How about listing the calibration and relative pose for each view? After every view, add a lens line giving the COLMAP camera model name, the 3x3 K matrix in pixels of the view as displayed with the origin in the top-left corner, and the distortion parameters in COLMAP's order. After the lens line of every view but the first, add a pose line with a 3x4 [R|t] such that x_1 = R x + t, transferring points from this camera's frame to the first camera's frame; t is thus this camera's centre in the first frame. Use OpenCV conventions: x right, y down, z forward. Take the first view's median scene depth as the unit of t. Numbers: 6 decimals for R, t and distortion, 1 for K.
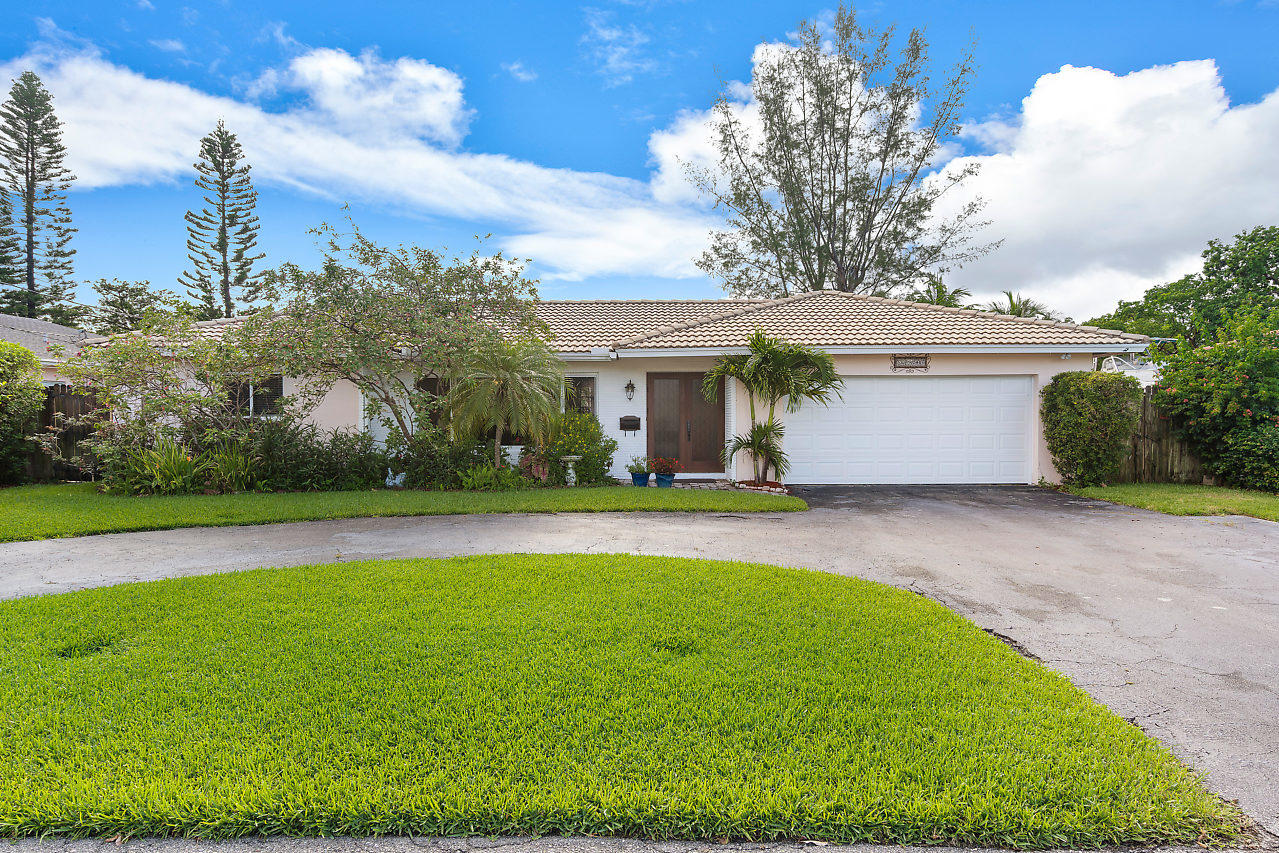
lens RADIAL K [[786.6, 0, 646.1], [0, 786.6, 422.5], [0, 0, 1]] dist [0.009456, -0.000420]
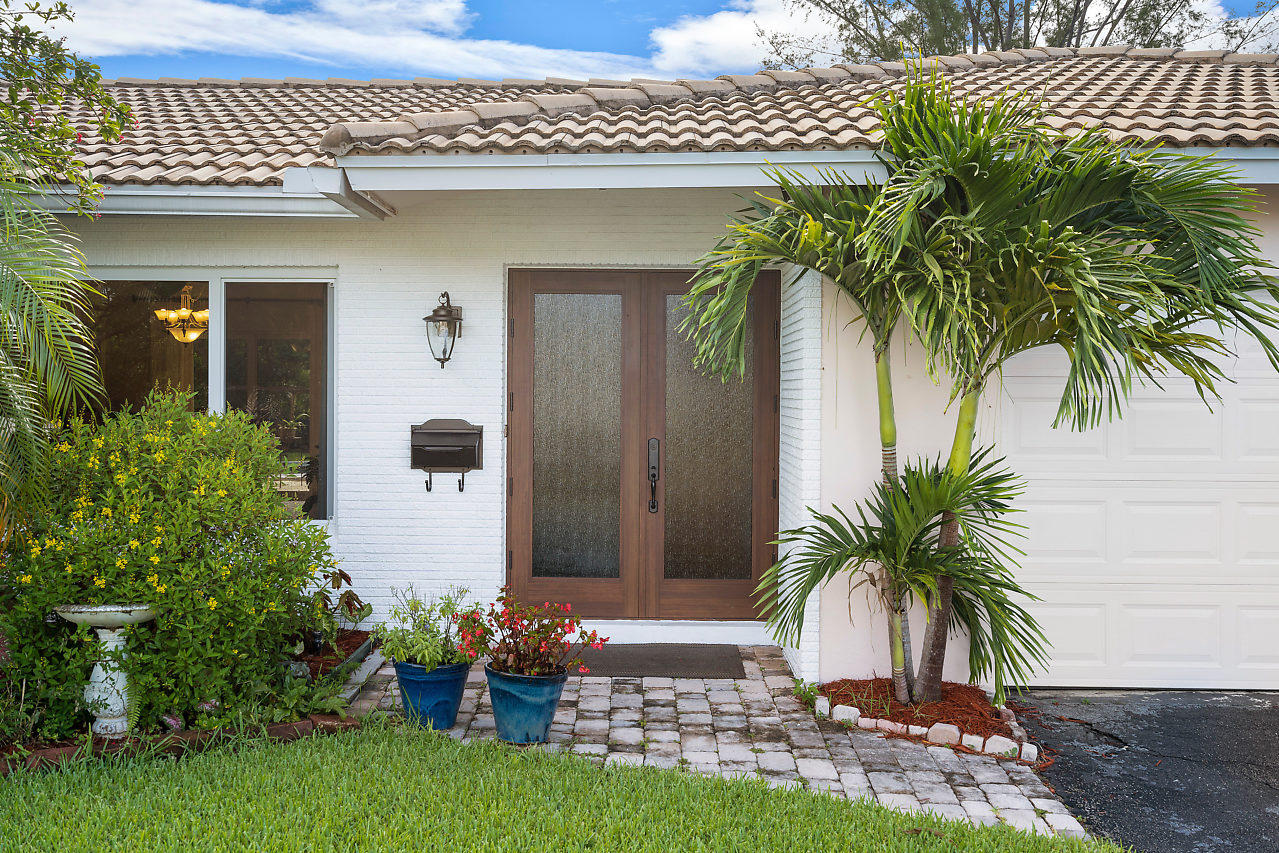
lens RADIAL K [[1255.2, 0, 635.1], [0, 1255.2, 424.4], [0, 0, 1]] dist [0.020554, 0.000000]
pose [[0.999770, 0.009826, -0.019040, 0.061148], [-0.009492, 0.999801, 0.017562, -0.016383], [0.019209, -0.017378, 0.999664, 0.587285]]
